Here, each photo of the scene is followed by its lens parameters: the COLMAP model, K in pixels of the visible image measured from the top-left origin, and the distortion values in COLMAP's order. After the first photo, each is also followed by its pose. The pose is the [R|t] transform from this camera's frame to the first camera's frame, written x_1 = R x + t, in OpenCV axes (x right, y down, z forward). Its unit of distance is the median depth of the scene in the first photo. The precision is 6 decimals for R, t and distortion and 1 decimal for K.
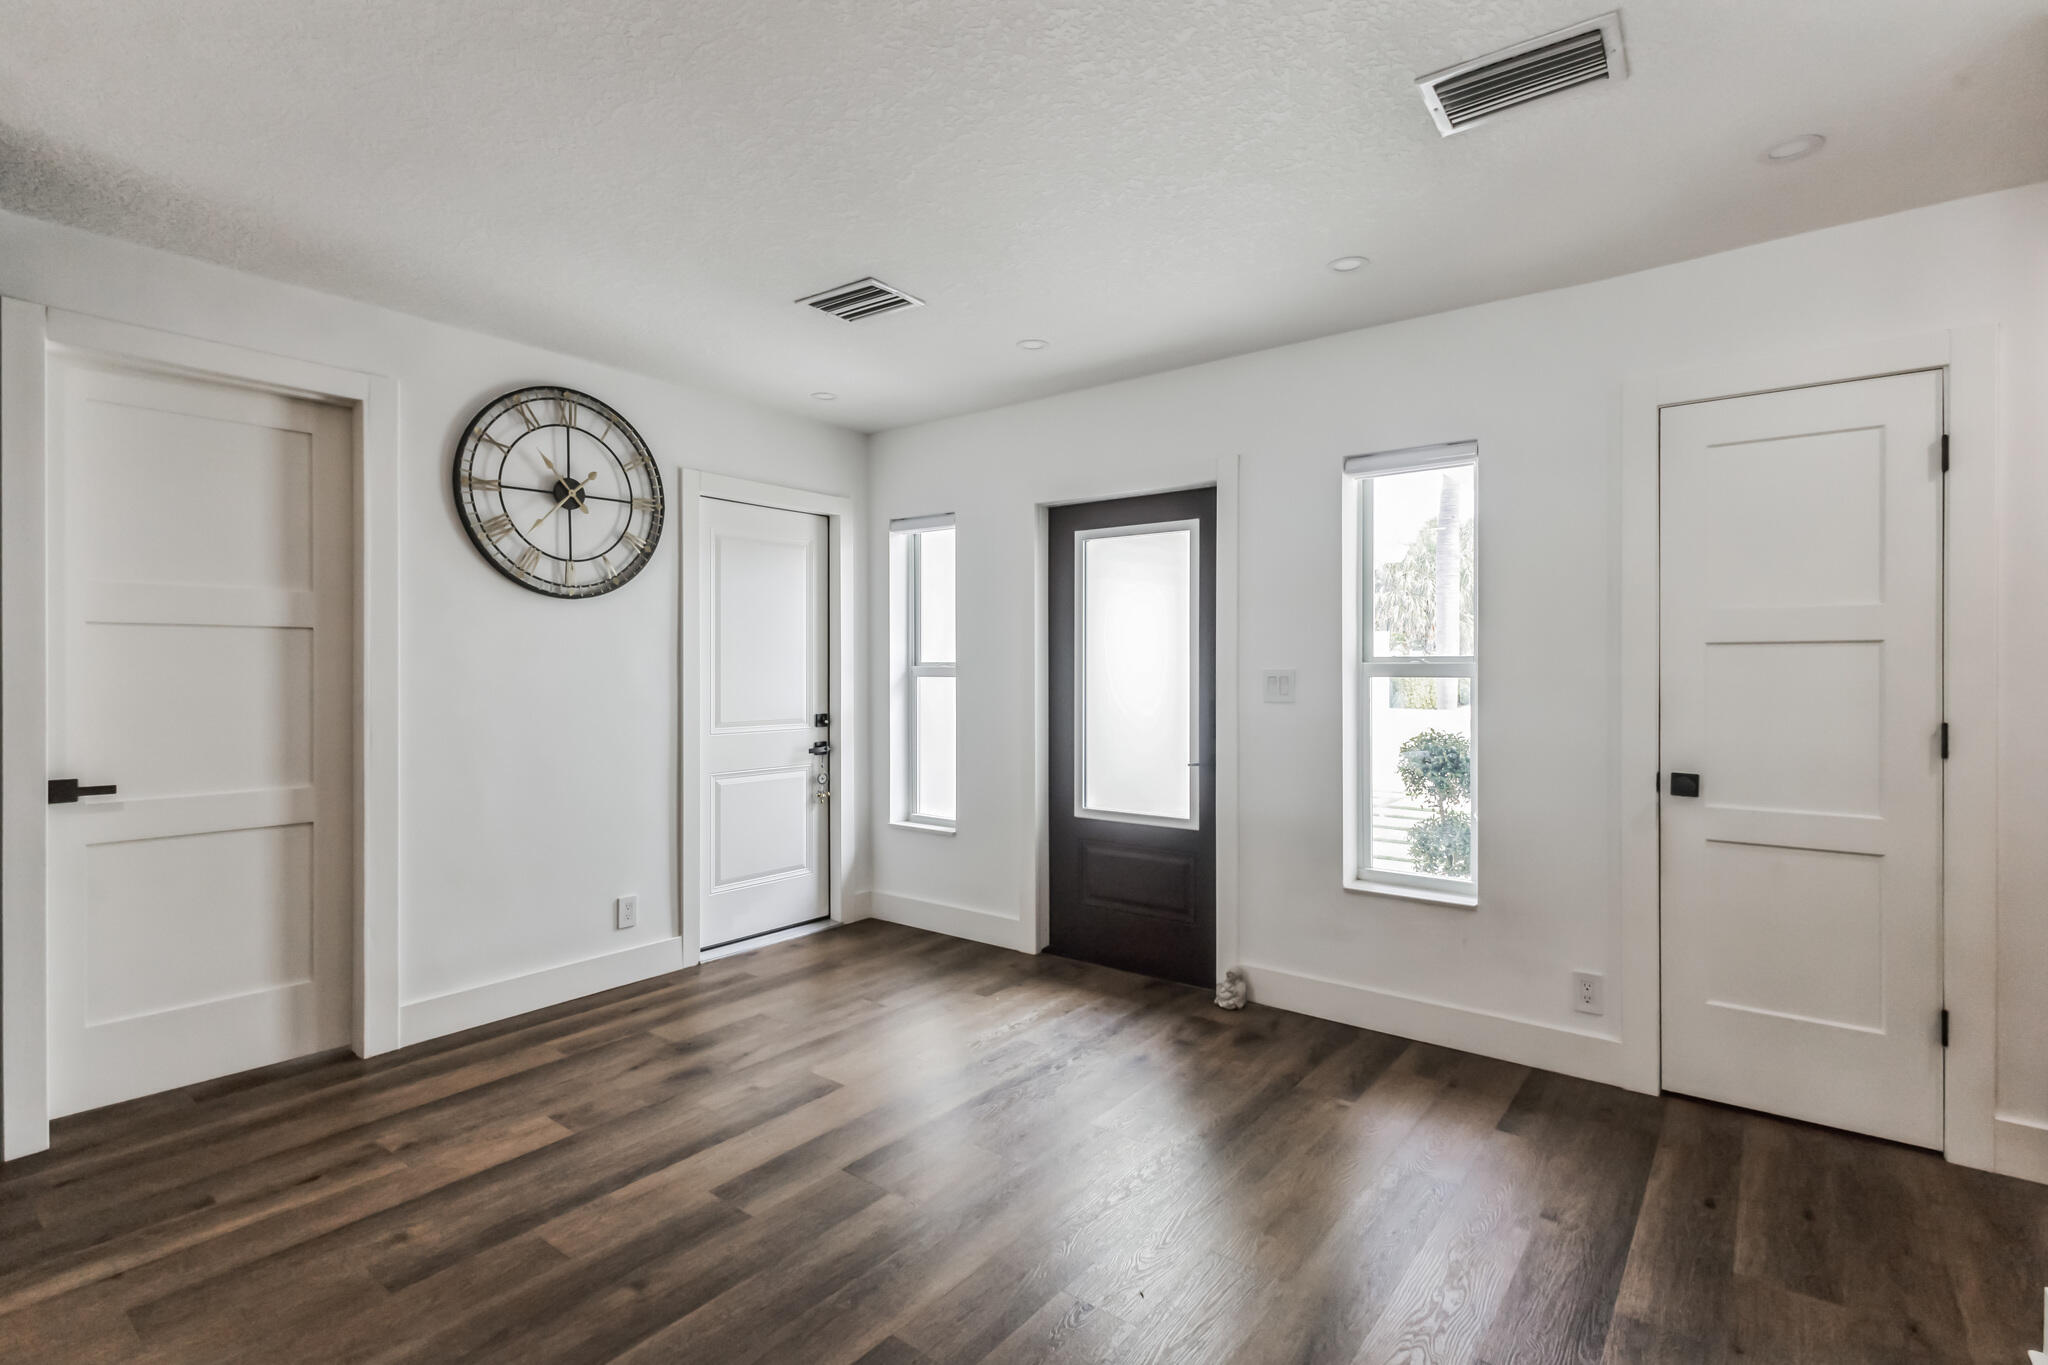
lens RADIAL K [[966.5, 0, 1029.2], [0, 966.5, 677.3], [0, 0, 1]] dist [0.024440, -0.000249]
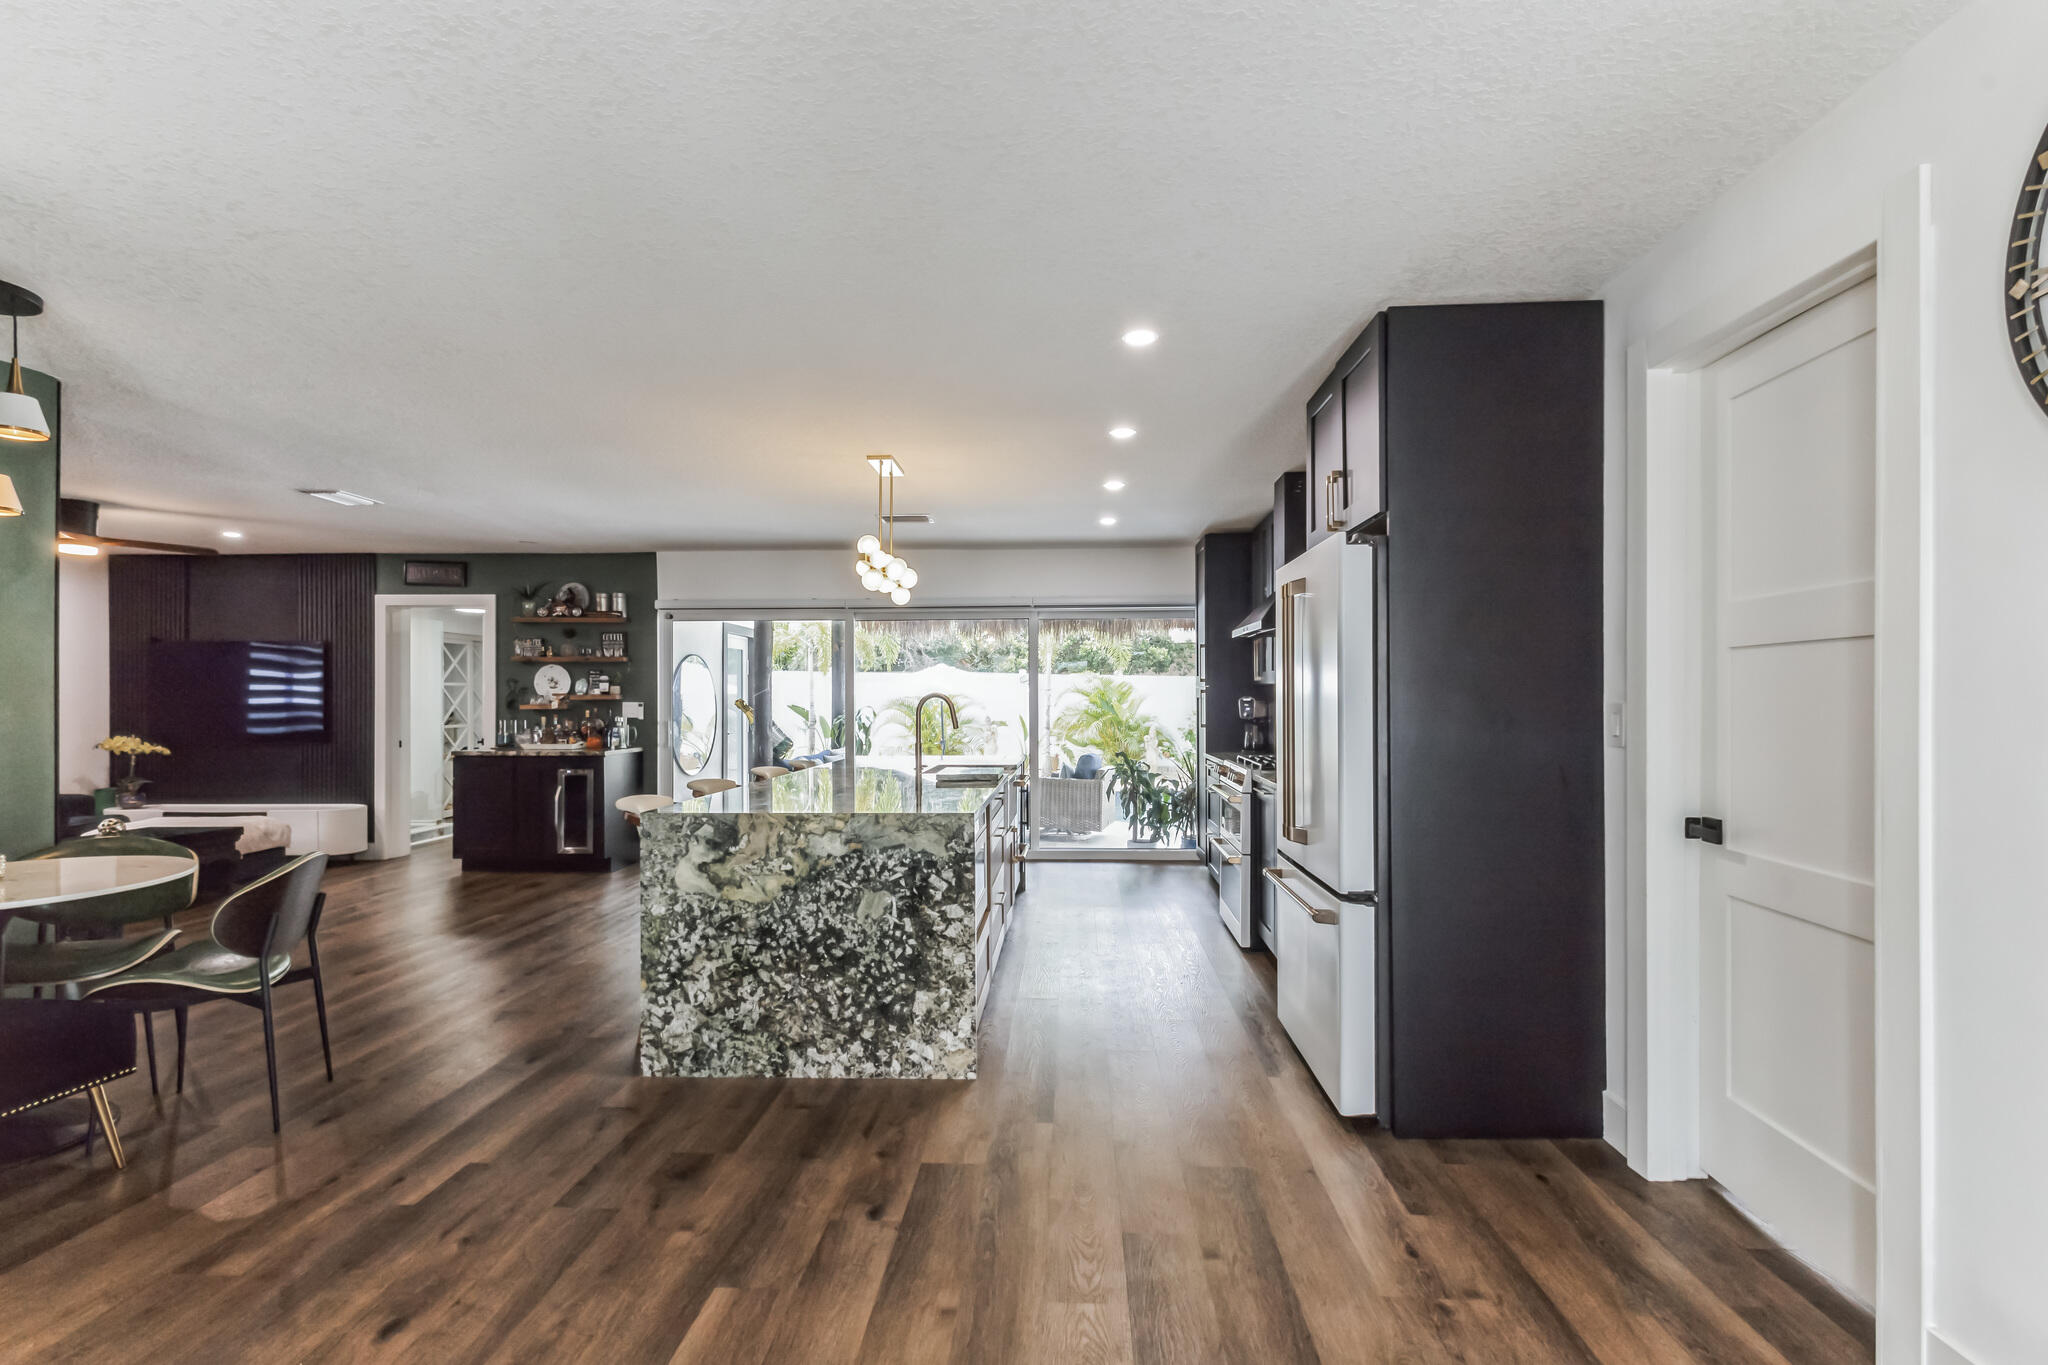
lens RADIAL K [[966.5, 0, 1040.8], [0, 966.5, 693.2], [0, 0, 1]] dist [0.024440, -0.000249]
pose [[-0.820716, -0.002666, -0.571330, 0.053241], [0.002708, 0.999960, -0.008556, -0.006177], [0.571330, -0.008569, -0.820676, 0.989741]]
